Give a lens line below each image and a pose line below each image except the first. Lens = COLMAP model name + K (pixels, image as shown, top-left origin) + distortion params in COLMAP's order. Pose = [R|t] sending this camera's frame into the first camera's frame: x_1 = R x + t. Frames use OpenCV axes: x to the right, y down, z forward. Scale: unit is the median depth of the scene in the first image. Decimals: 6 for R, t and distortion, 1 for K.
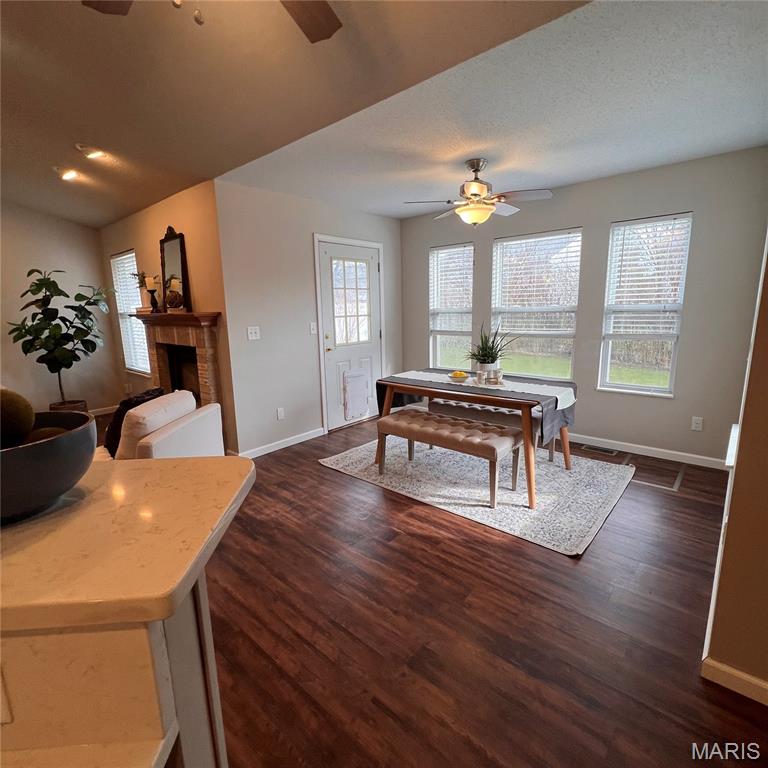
lens RADIAL K [[406.1, 0, 382.7], [0, 406.1, 386.5], [0, 0, 1]] dist [-0.007590, 0.002321]
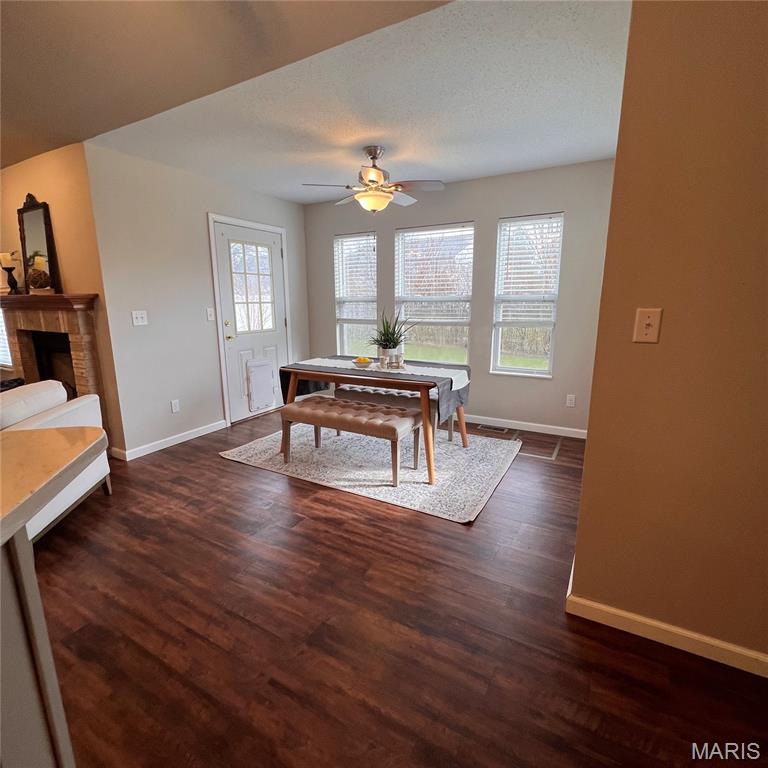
lens RADIAL K [[406.1, 0, 383.8], [0, 406.1, 387.1], [0, 0, 1]] dist [-0.007590, 0.002321]
pose [[0.977997, -0.025774, 0.207020, 0.030883], [0.022632, 0.999590, 0.017534, 0.023860], [-0.207387, -0.012463, 0.978180, -0.005099]]
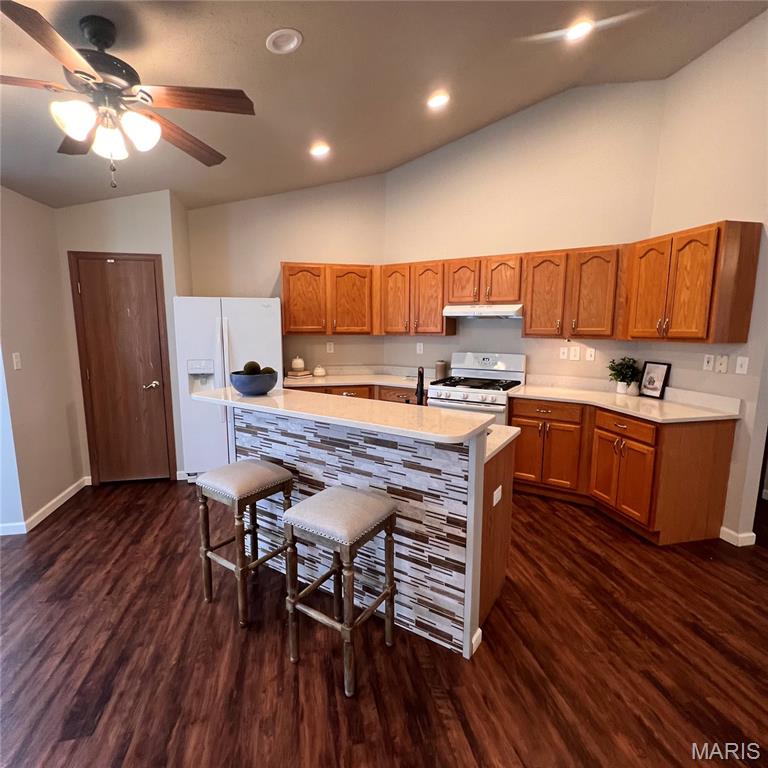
lens RADIAL K [[406.1, 0, 386.1], [0, 406.1, 384.0], [0, 0, 1]] dist [-0.007590, 0.002321]
pose [[-0.812802, -0.072755, 0.577979, -0.855555], [0.114289, 0.952972, 0.280681, -0.155911], [-0.571219, 0.294195, -0.766263, 0.662006]]
